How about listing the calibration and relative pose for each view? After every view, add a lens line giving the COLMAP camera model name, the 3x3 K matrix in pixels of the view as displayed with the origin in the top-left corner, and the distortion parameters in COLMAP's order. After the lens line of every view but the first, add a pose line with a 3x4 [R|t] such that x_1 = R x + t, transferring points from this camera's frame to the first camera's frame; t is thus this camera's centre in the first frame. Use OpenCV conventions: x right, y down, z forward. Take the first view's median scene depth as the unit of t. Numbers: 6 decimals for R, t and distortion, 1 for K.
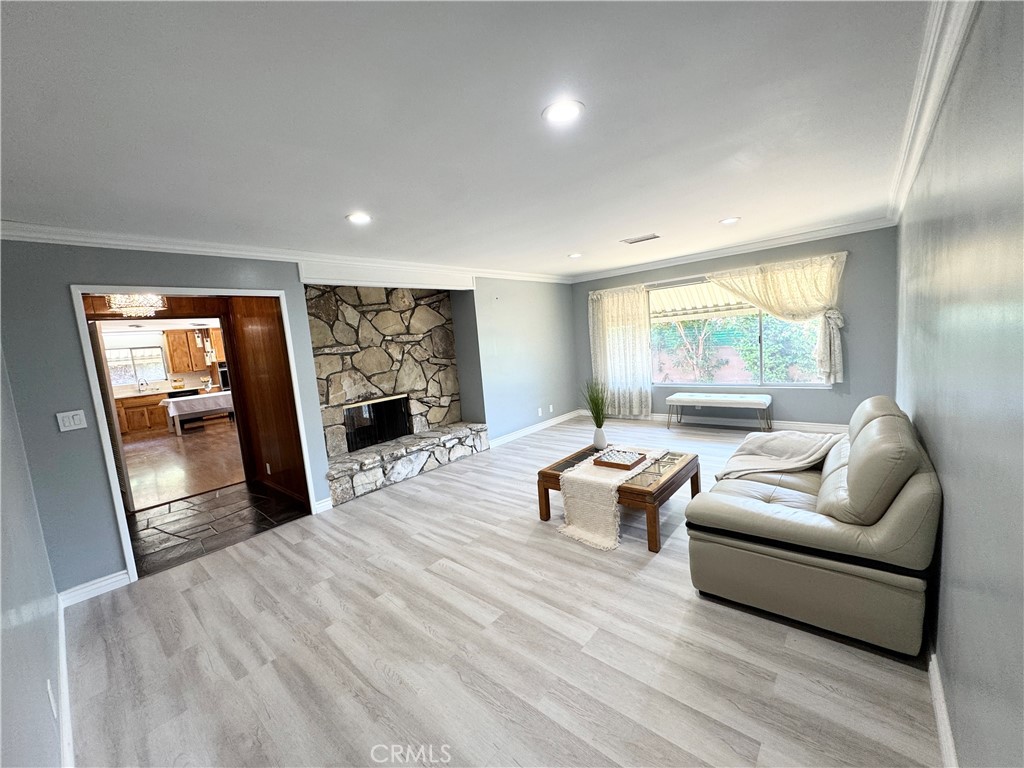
lens RADIAL K [[408.5, 0, 508.3], [0, 408.5, 384.4], [0, 0, 1]] dist [-0.003177, -0.000017]
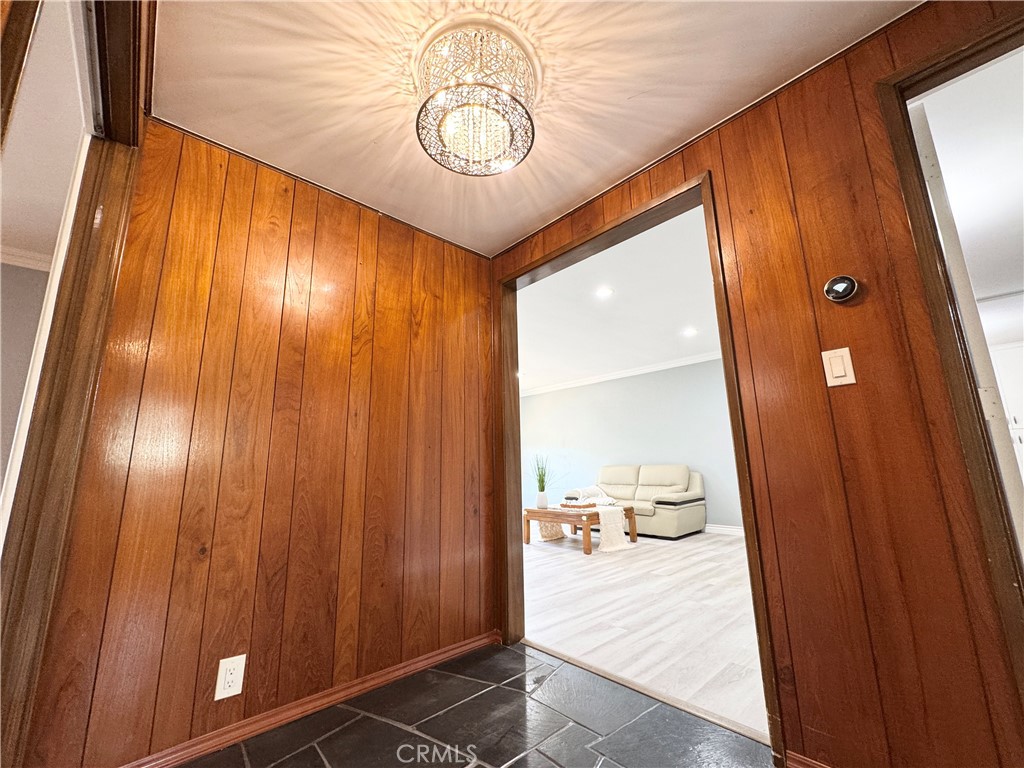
lens RADIAL K [[408.5, 0, 506.9], [0, 408.5, 387.0], [0, 0, 1]] dist [-0.003177, -0.000017]
pose [[0.103142, 0.277551, 0.955158, -0.882391], [0.115688, 0.950415, -0.288666, 0.110962], [-0.987916, 0.140274, 0.065919, 0.722105]]
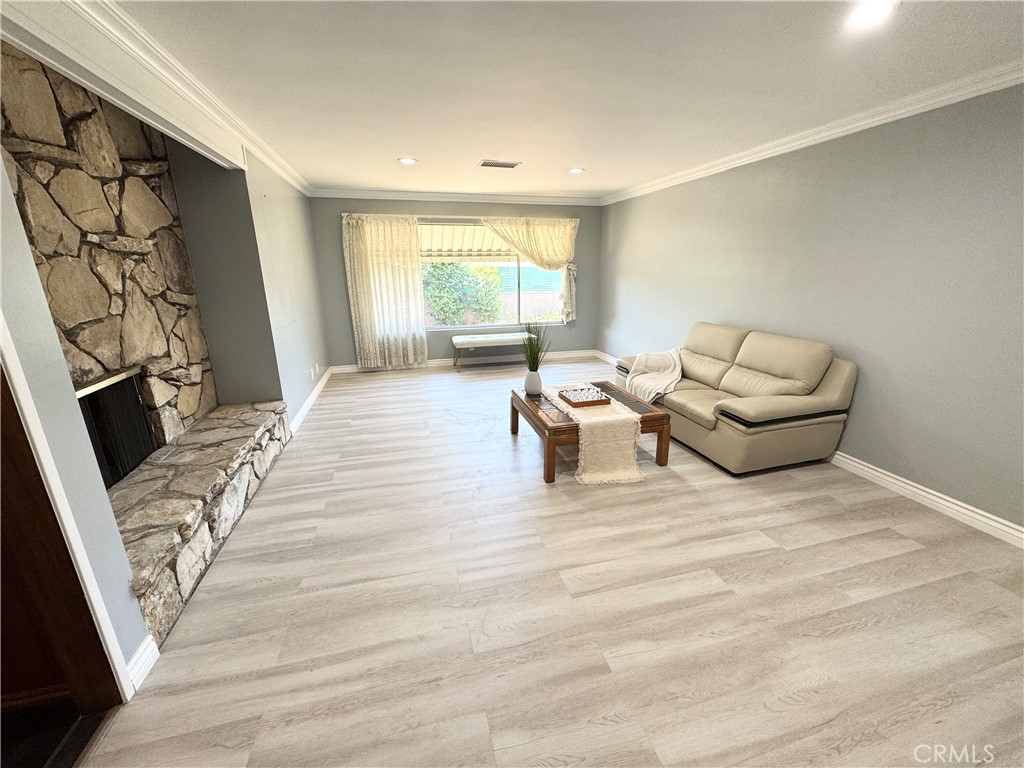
lens RADIAL K [[408.5, 0, 511.0], [0, 408.5, 385.1], [0, 0, 1]] dist [-0.003177, -0.000017]
pose [[0.552005, -0.153243, 0.819638, -0.419555], [0.054356, 0.987490, 0.148018, -0.001908], [-0.832067, -0.037155, 0.553429, 0.394532]]
